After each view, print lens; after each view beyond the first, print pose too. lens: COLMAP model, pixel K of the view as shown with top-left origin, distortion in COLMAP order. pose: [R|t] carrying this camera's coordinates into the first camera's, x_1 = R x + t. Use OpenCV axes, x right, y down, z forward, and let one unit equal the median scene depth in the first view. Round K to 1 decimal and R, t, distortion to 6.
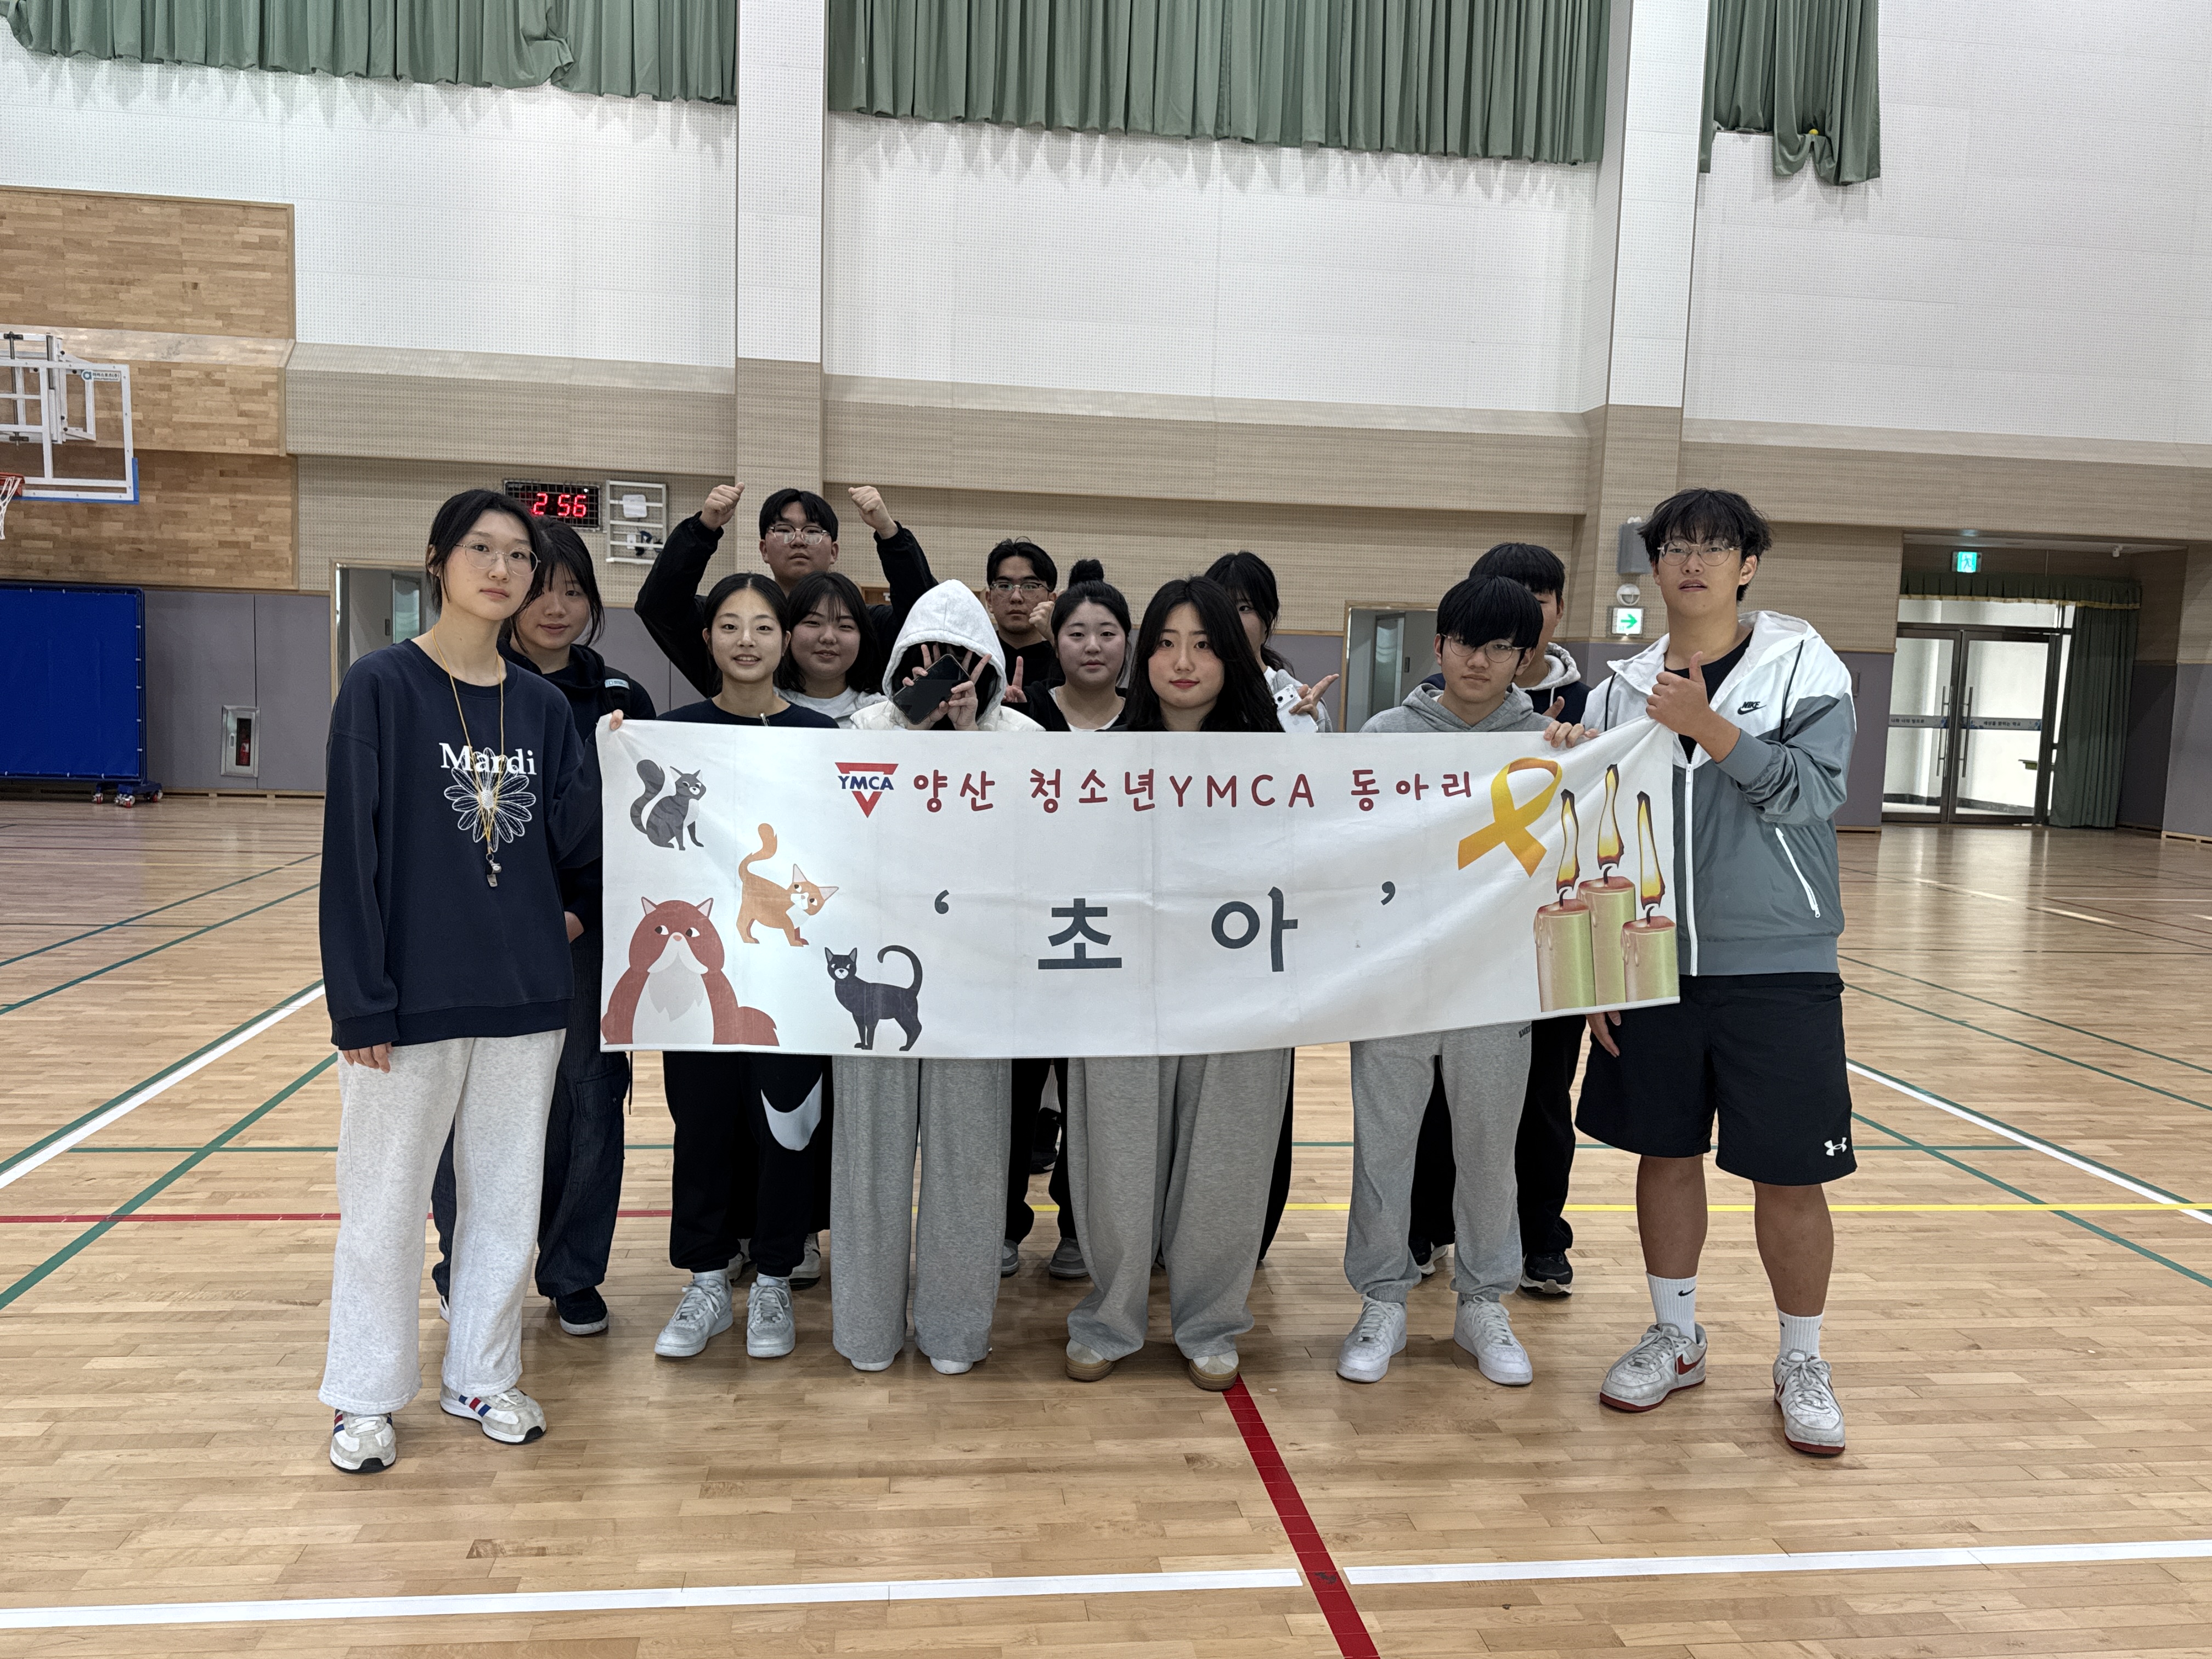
lens RADIAL K [[1750.9, 0, 1106.0], [0, 1750.9, 829.5], [0, 0, 1]] dist [0.074249, -0.106190]
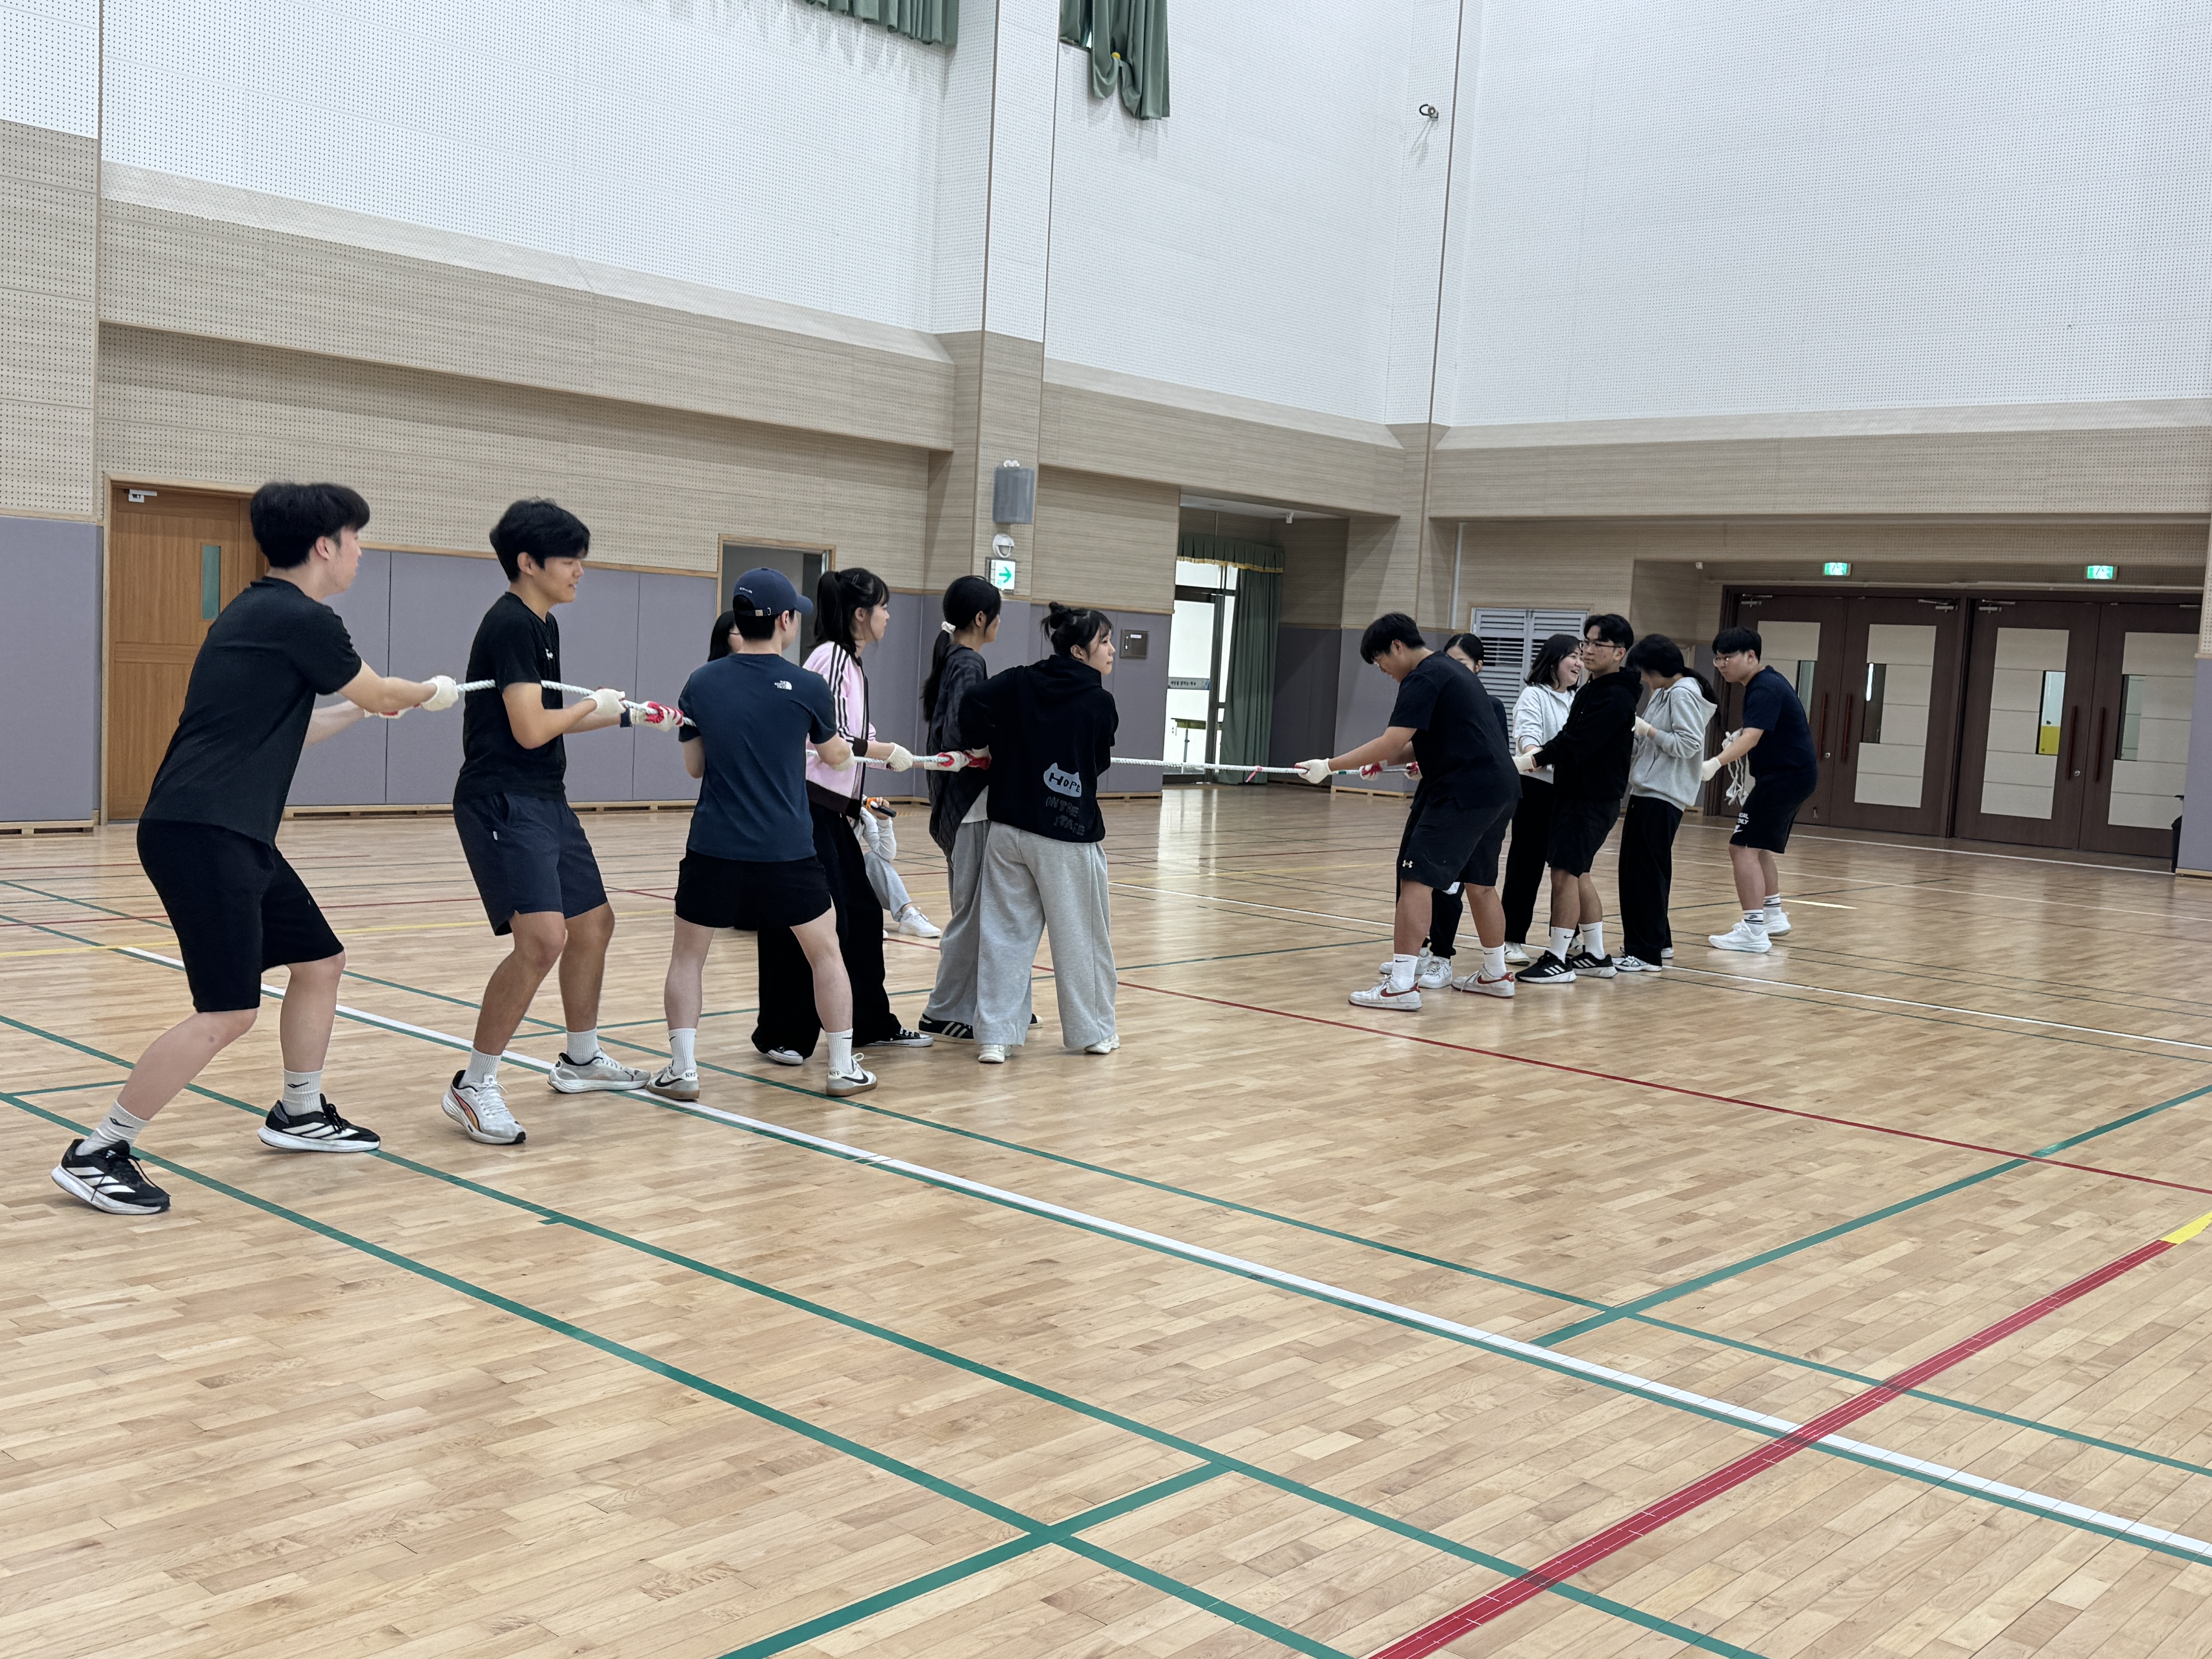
lens RADIAL K [[2197.0, 0, 1106.0], [0, 2197.0, 829.5], [0, 0, 1]] dist [0.172834, -0.358523]
pose [[0.749150, -0.043891, 0.660944, -0.432204], [0.028622, 0.999015, 0.033899, -0.025245], [-0.661781, -0.006478, 0.749669, 0.119785]]
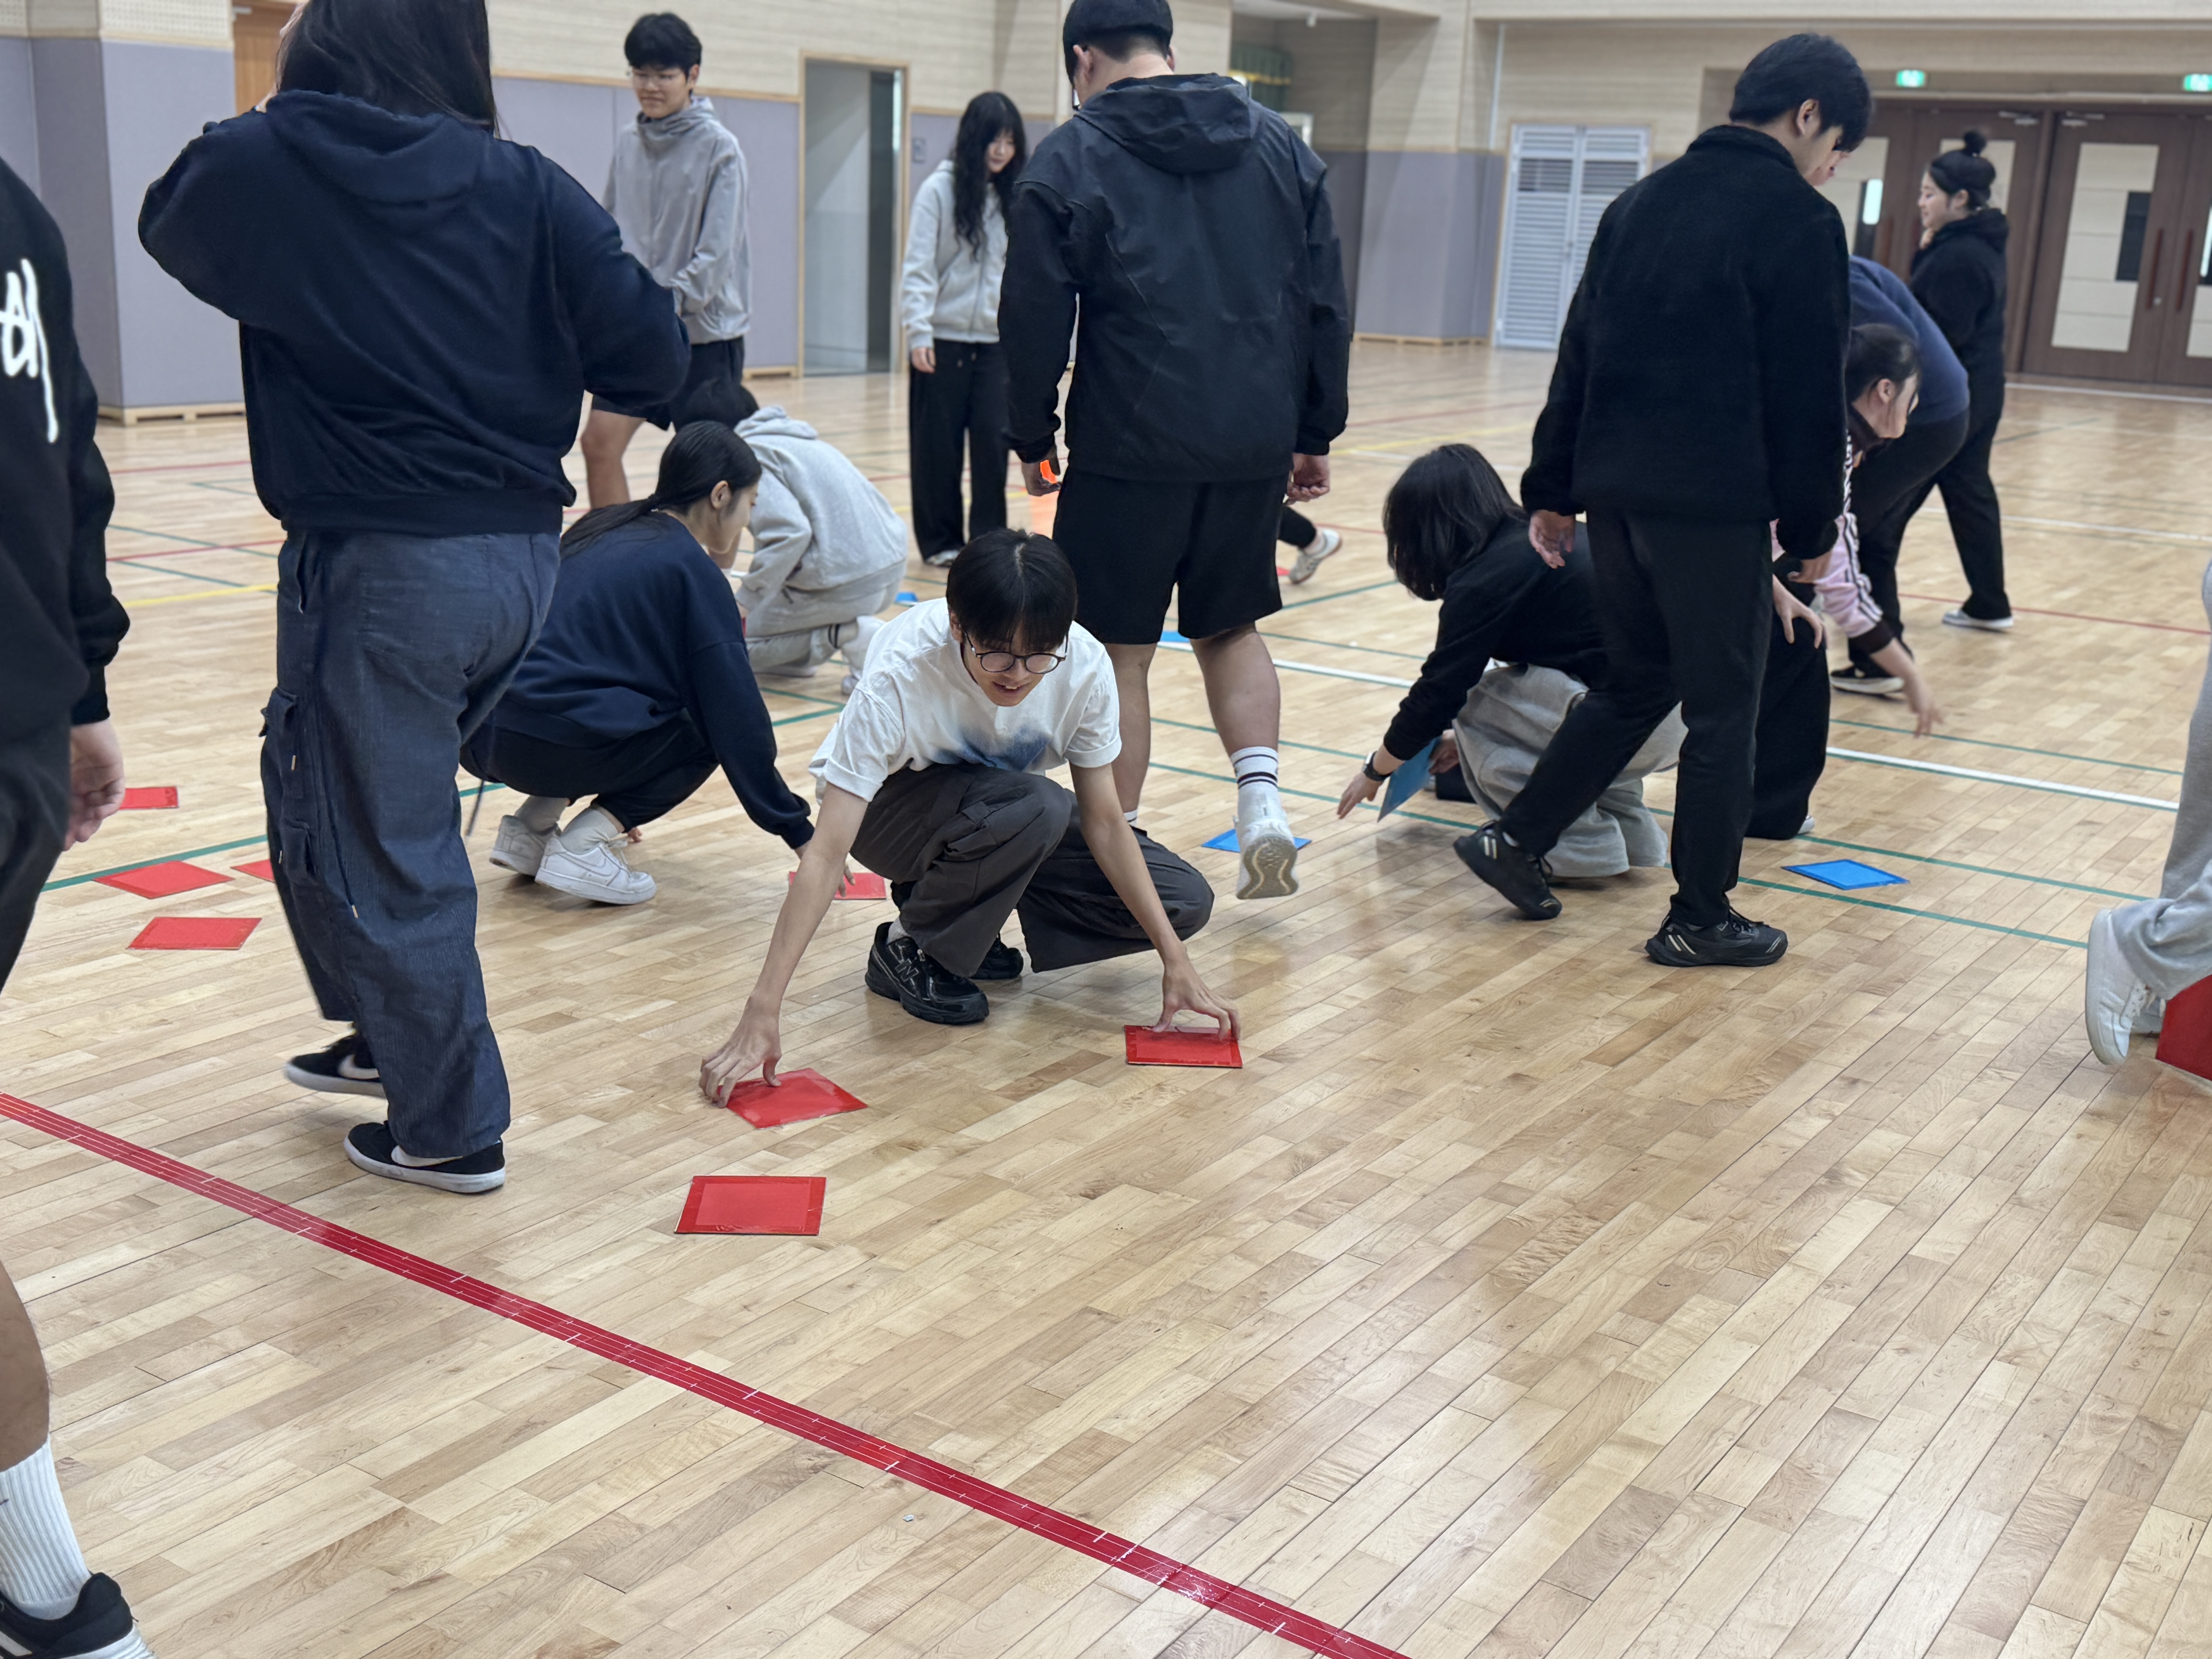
lens RADIAL K [[2489.0, 0, 1106.0], [0, 2489.0, 829.5], [0, 0, 1]] dist [0.160697, -0.375415]
pose [[0.651278, -0.191592, 0.734255, -0.613317], [0.044323, 0.975555, 0.215241, -0.040242], [-0.757544, -0.107638, 0.643849, 0.236154]]
